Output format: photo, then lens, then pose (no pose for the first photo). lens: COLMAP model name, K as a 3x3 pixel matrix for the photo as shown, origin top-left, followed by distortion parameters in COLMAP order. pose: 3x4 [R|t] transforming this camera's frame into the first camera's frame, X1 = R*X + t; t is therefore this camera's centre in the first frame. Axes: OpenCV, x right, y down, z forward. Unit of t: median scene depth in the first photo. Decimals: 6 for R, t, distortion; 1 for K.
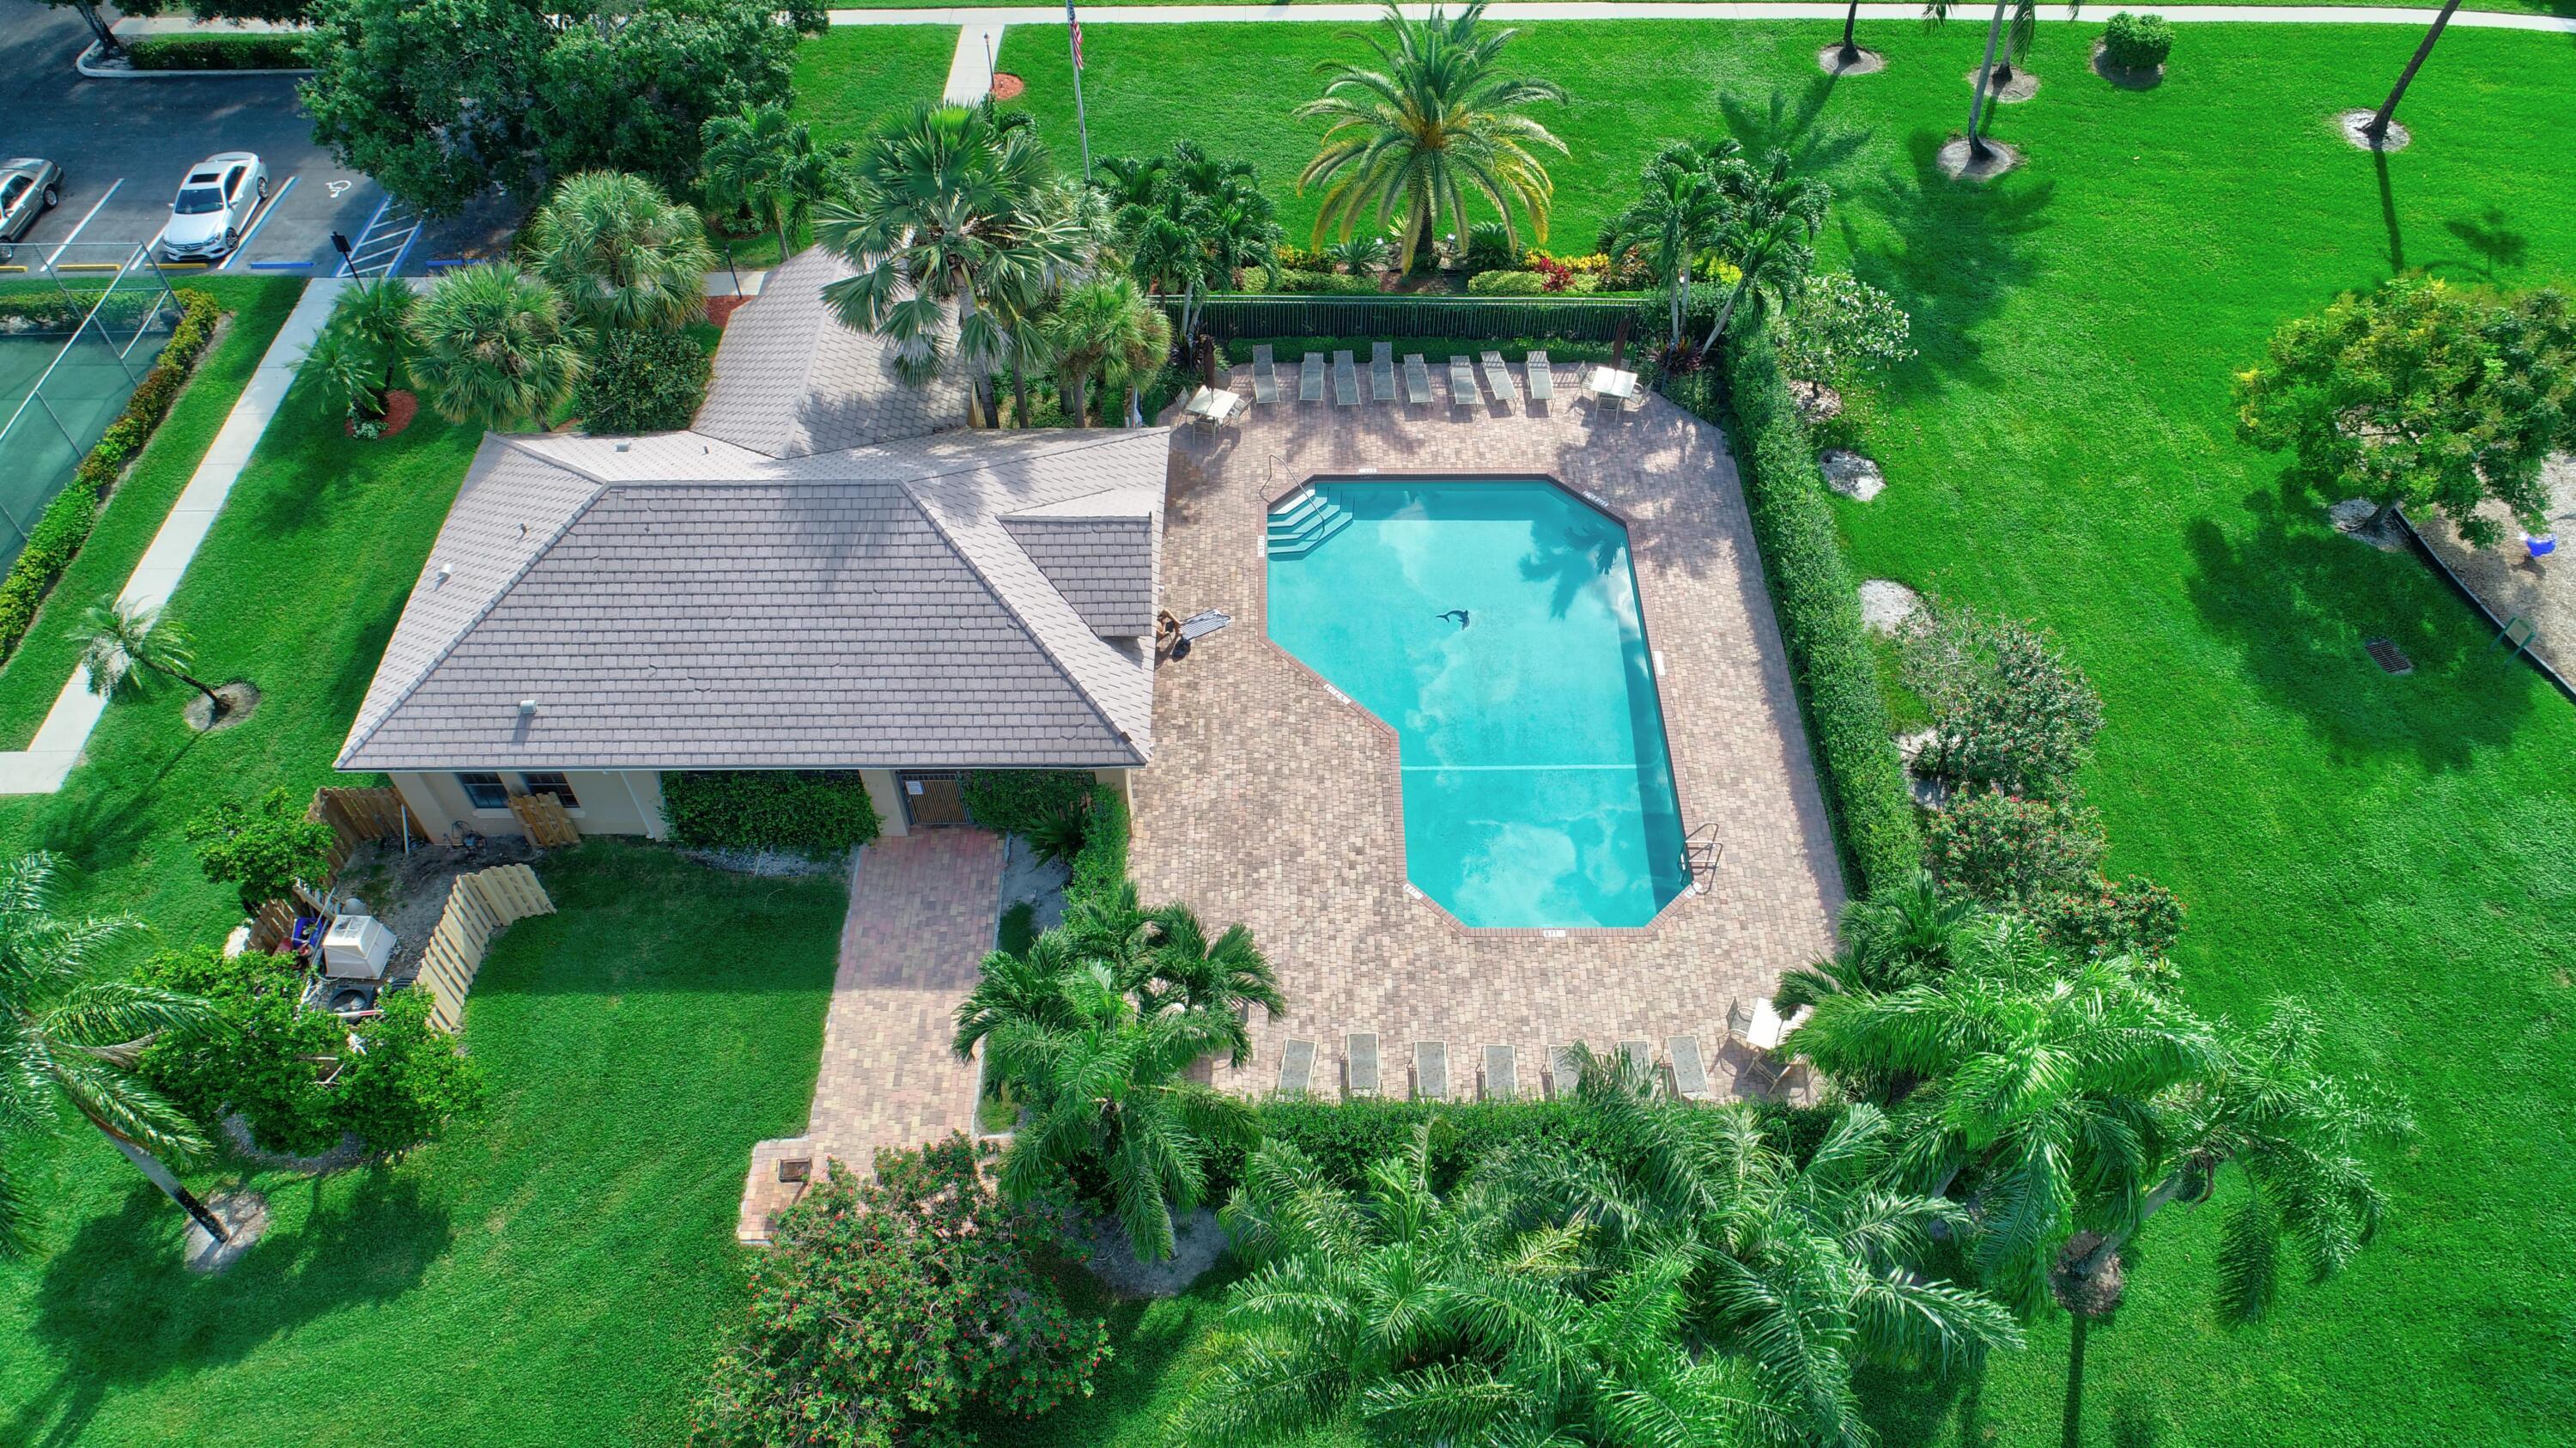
lens RADIAL K [[1706.8, 0, 1288.0], [0, 1706.8, 724.0], [0, 0, 1]] dist [-0.012791, 0.001580]
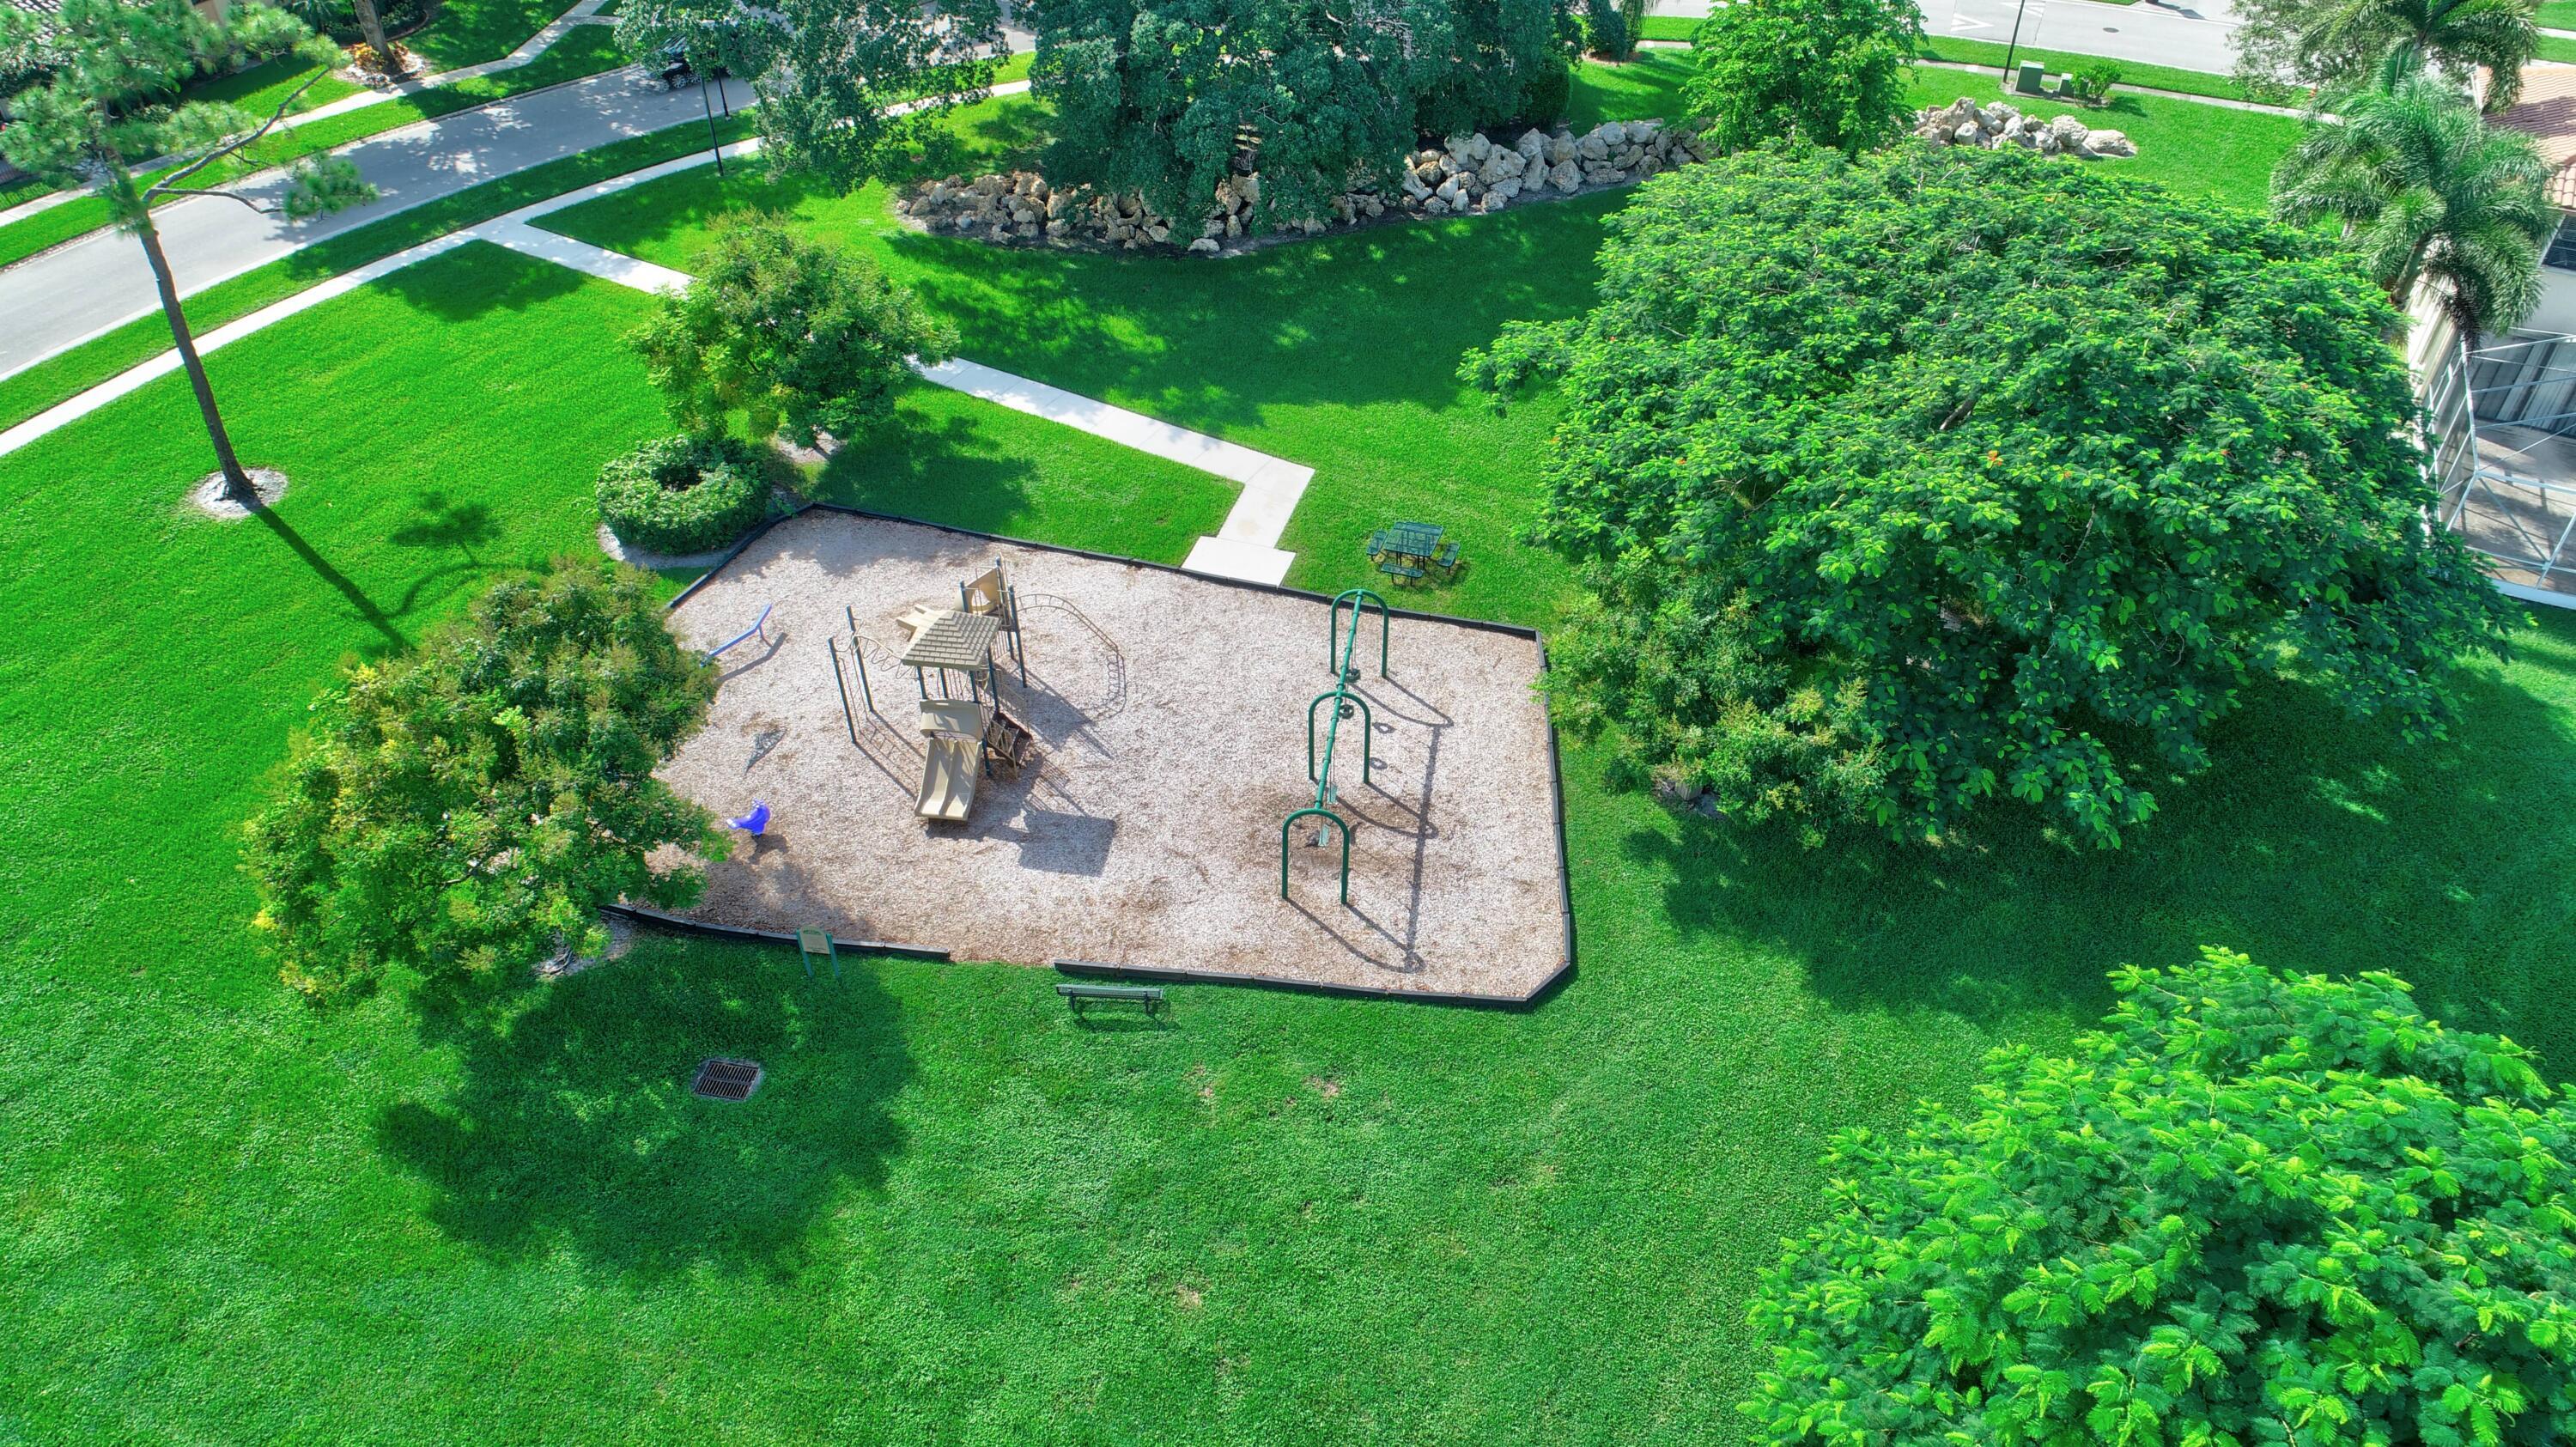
lens RADIAL K [[1715.1, 0, 1288.0], [0, 1715.1, 723.5], [0, 0, 1]] dist [-0.006624, 0.000110]
pose [[0.435073, -0.586951, 0.682788, 0.361781], [0.694669, 0.701266, 0.160191, -0.098533], [-0.572841, 0.404617, 0.712839, 0.307599]]
